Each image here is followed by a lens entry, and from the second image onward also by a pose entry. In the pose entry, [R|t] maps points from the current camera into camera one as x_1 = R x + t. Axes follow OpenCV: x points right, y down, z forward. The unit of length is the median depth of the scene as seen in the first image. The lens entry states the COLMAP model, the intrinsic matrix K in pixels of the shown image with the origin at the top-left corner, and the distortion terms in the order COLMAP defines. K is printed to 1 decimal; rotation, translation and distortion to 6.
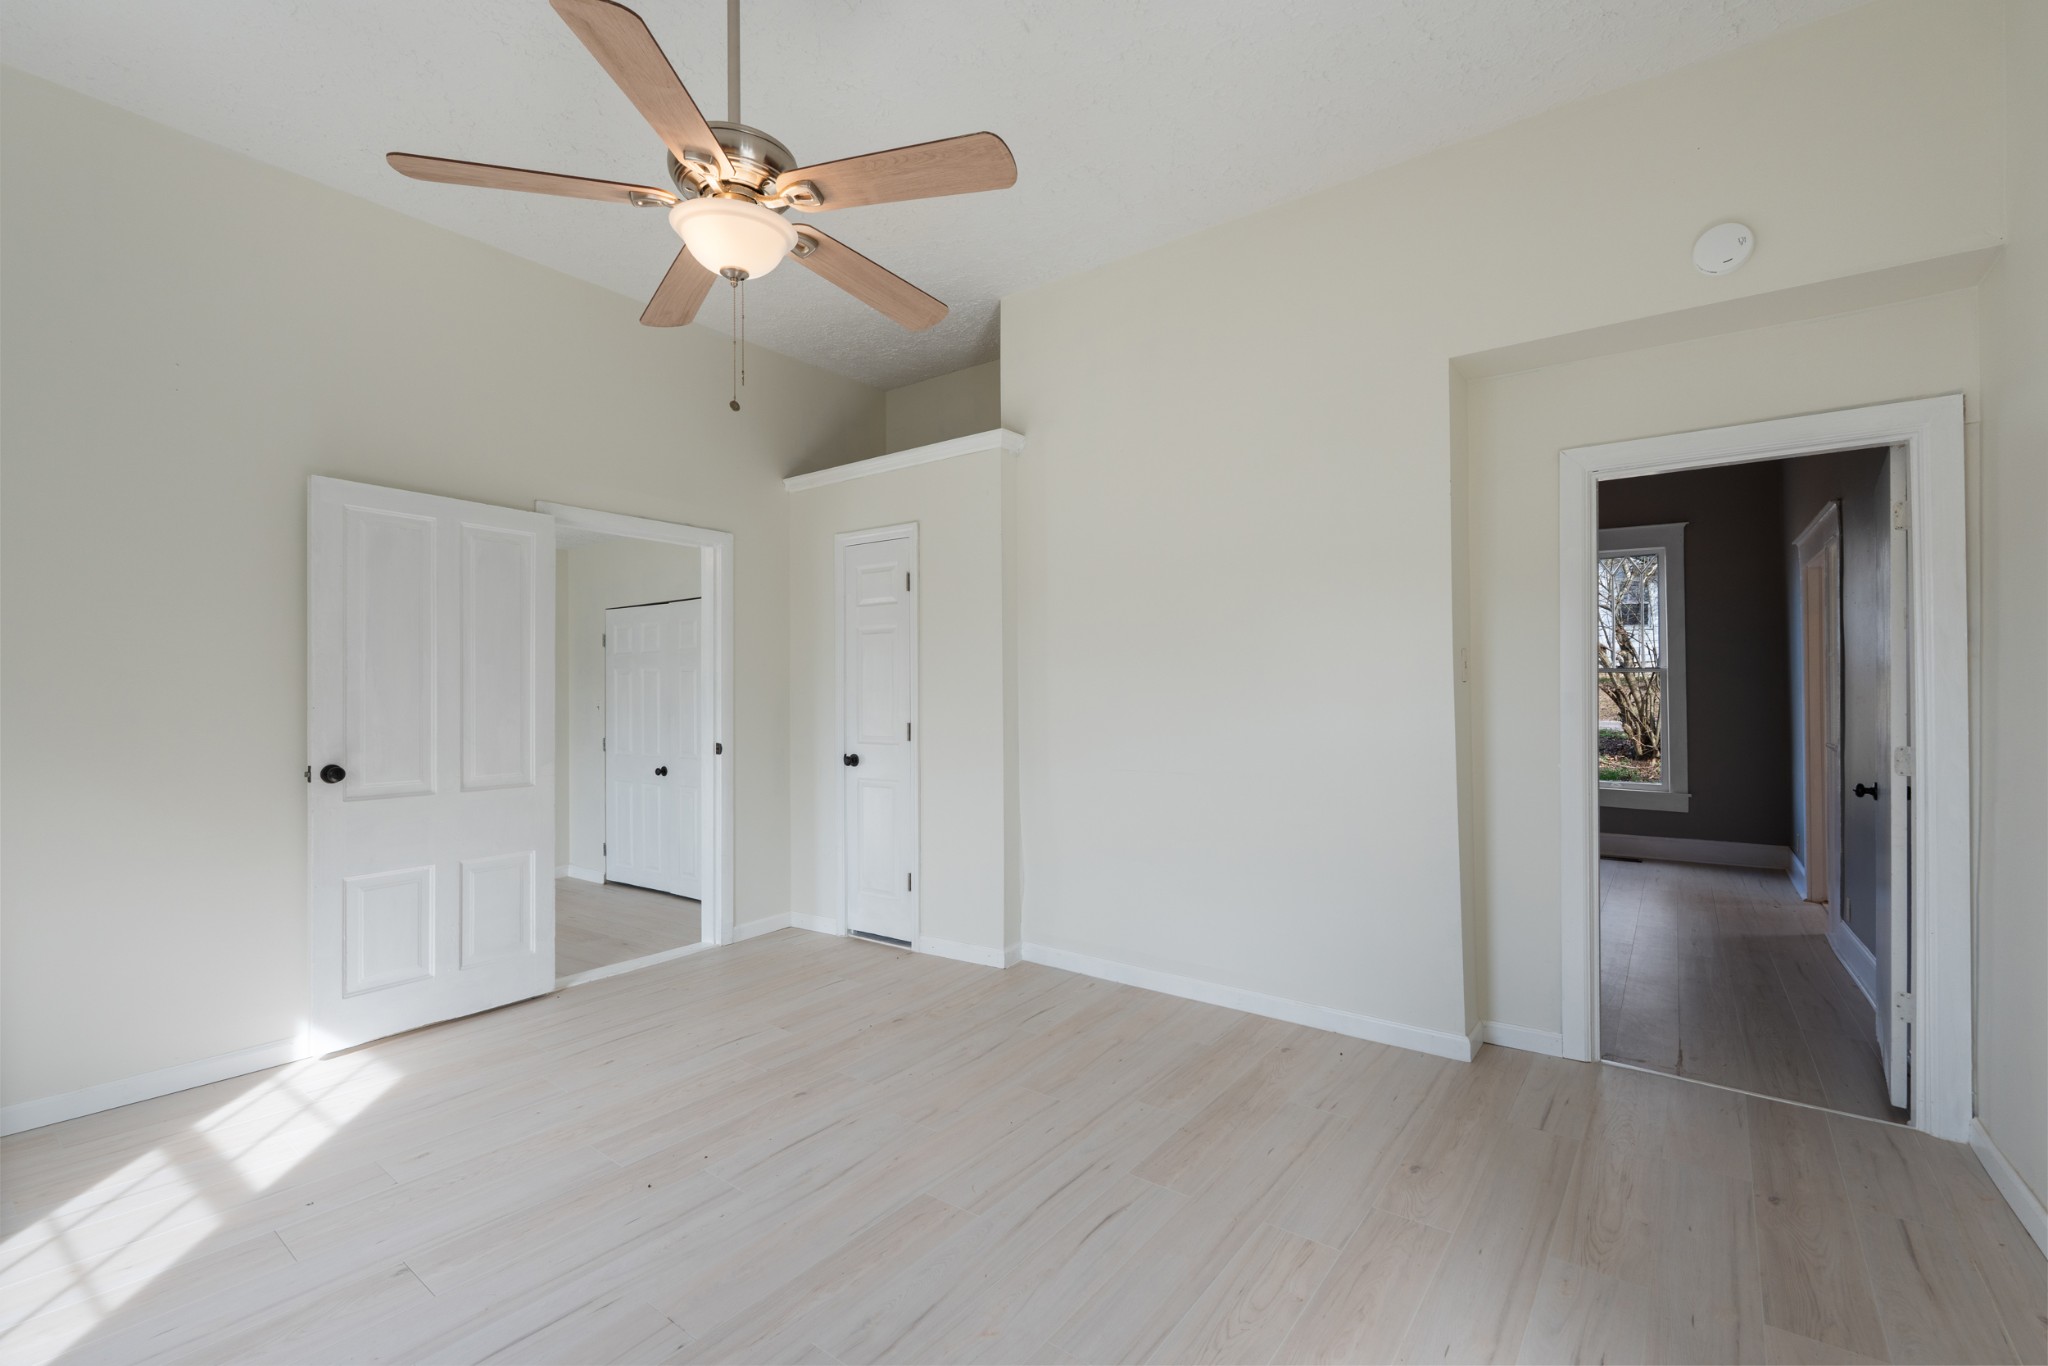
lens RADIAL K [[925.8, 0, 953.4], [0, 925.8, 691.6], [0, 0, 1]] dist [-0.002065, -0.000151]
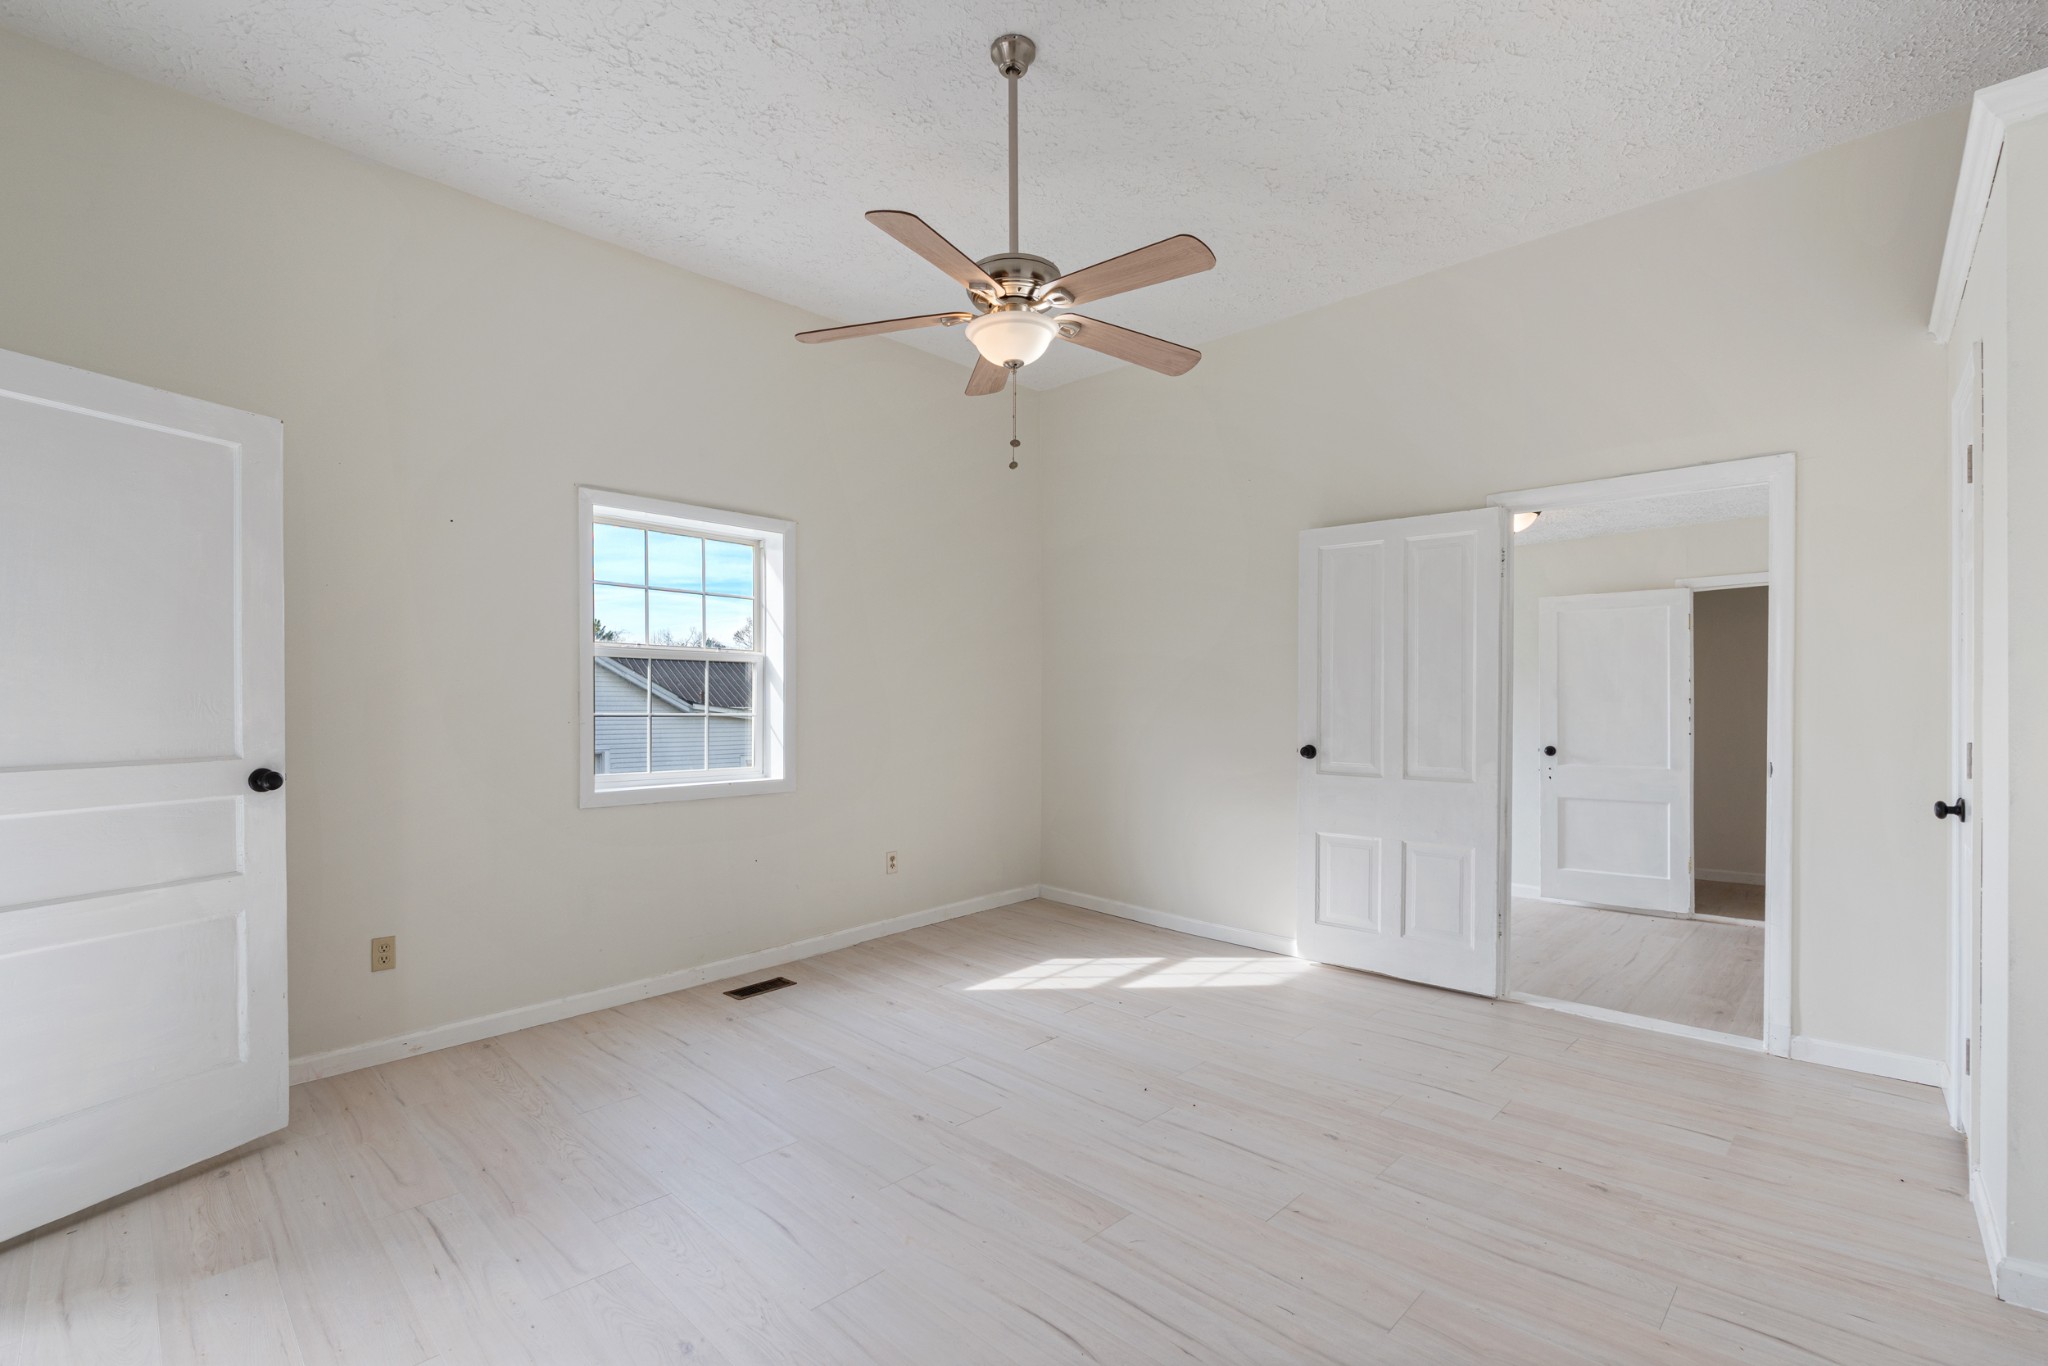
lens RADIAL K [[895.9, 0, 1020.2], [0, 895.9, 693.8], [0, 0, 1]] dist [-0.001982, -0.000212]
pose [[-0.076199, 0.000696, -0.997092, 0.636187], [0.002614, 0.999996, 0.000498, 0.003935], [0.997089, -0.002568, -0.076200, 0.675544]]
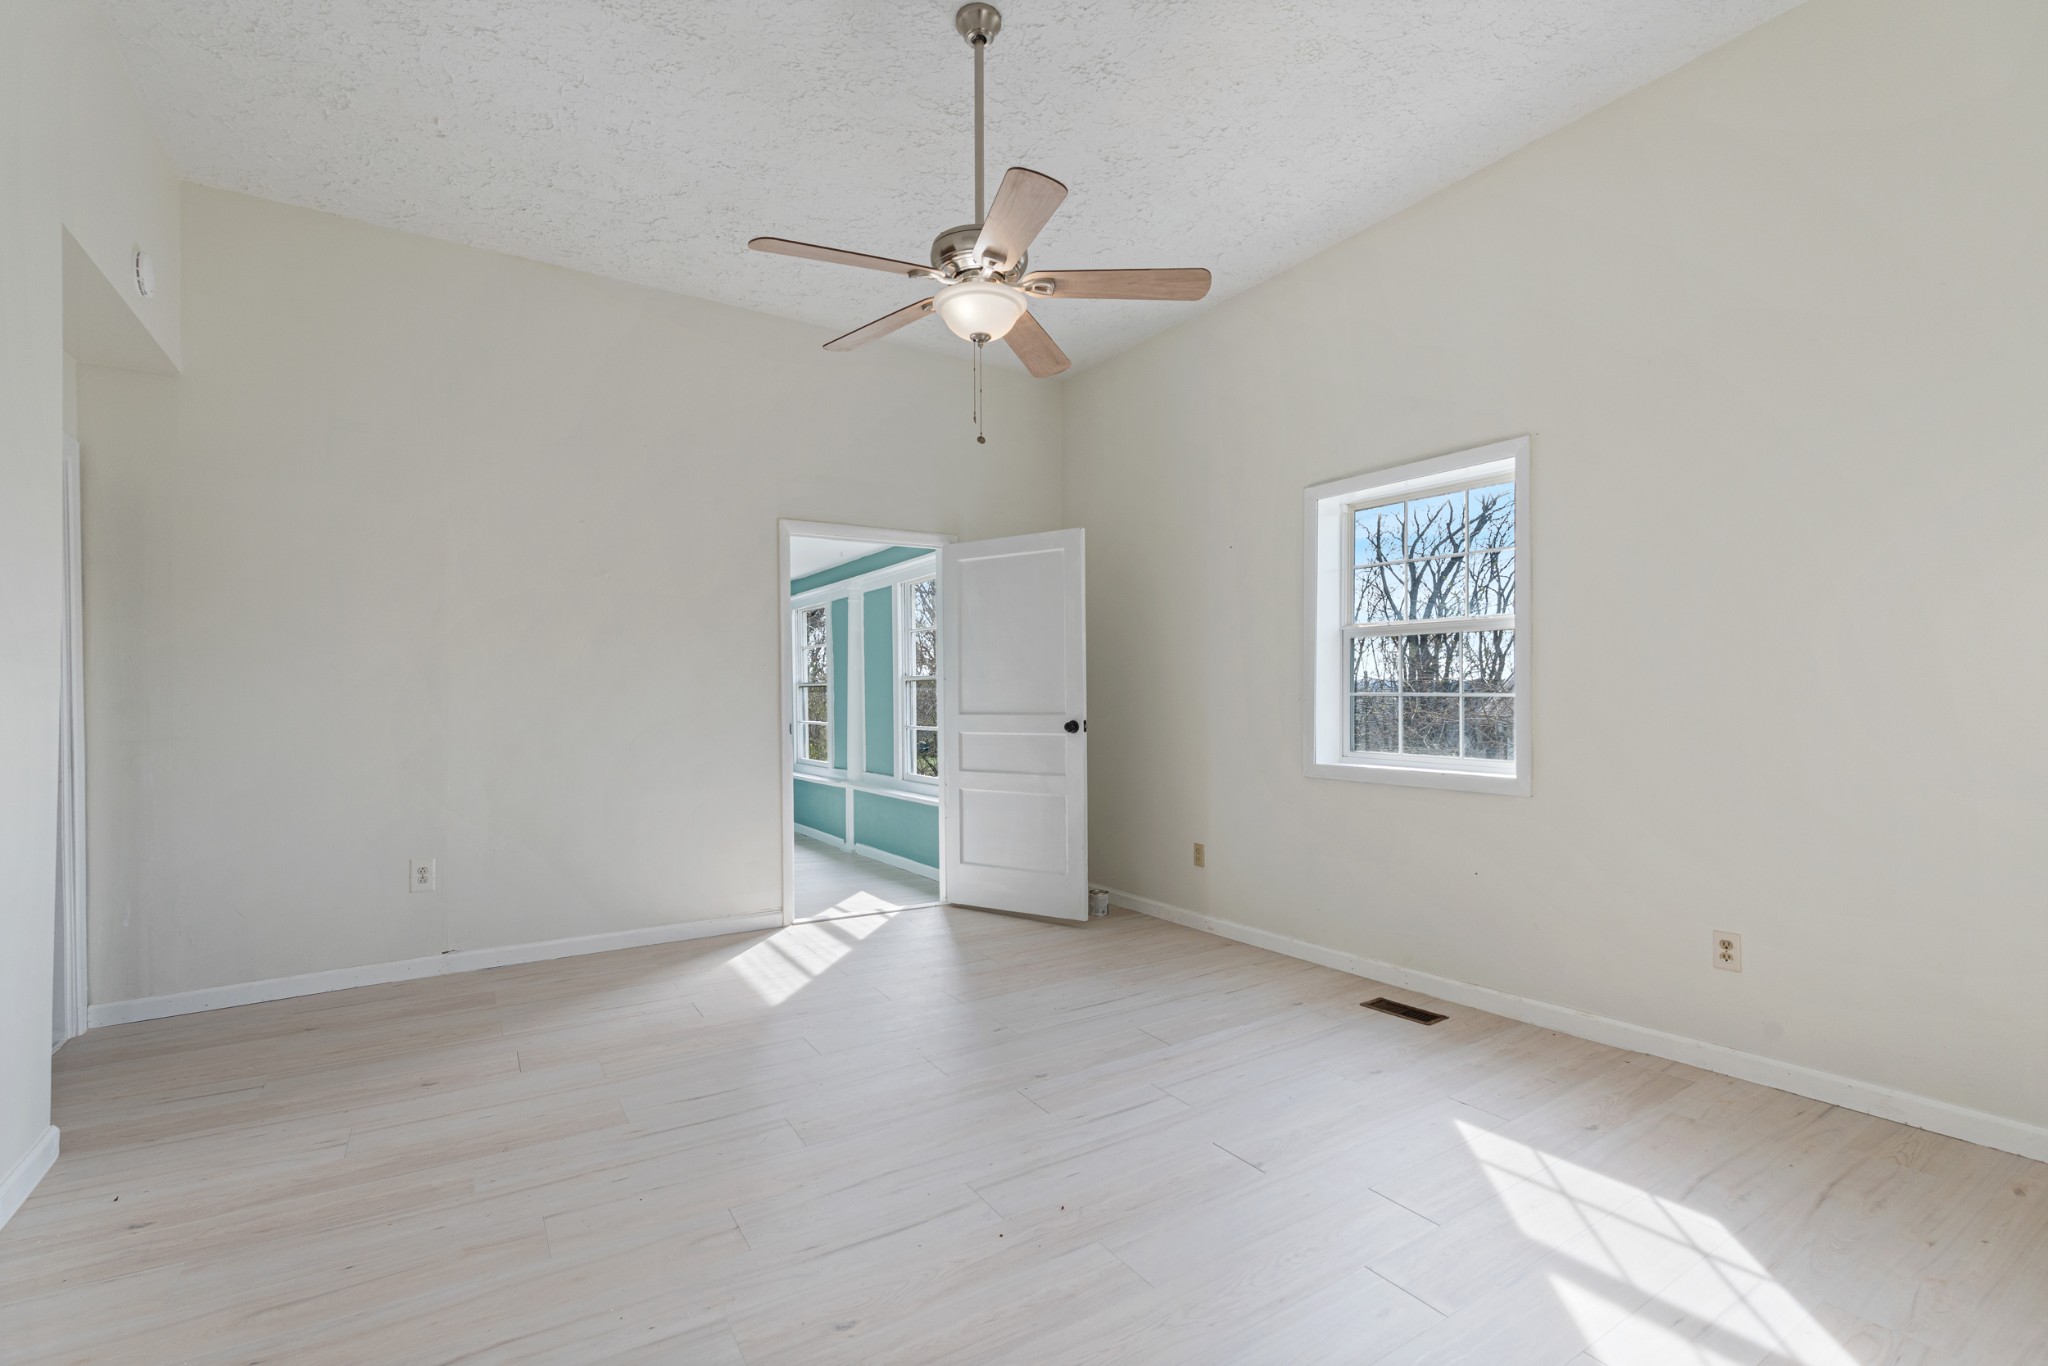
lens RADIAL K [[895.9, 0, 1020.2], [0, 895.9, 693.8], [0, 0, 1]] dist [-0.001982, -0.000212]
pose [[-0.959781, 0.017533, 0.280201, -0.393173], [0.018089, 0.999836, -0.000602, 0.024039], [-0.280165, 0.004490, -0.959941, 1.344441]]
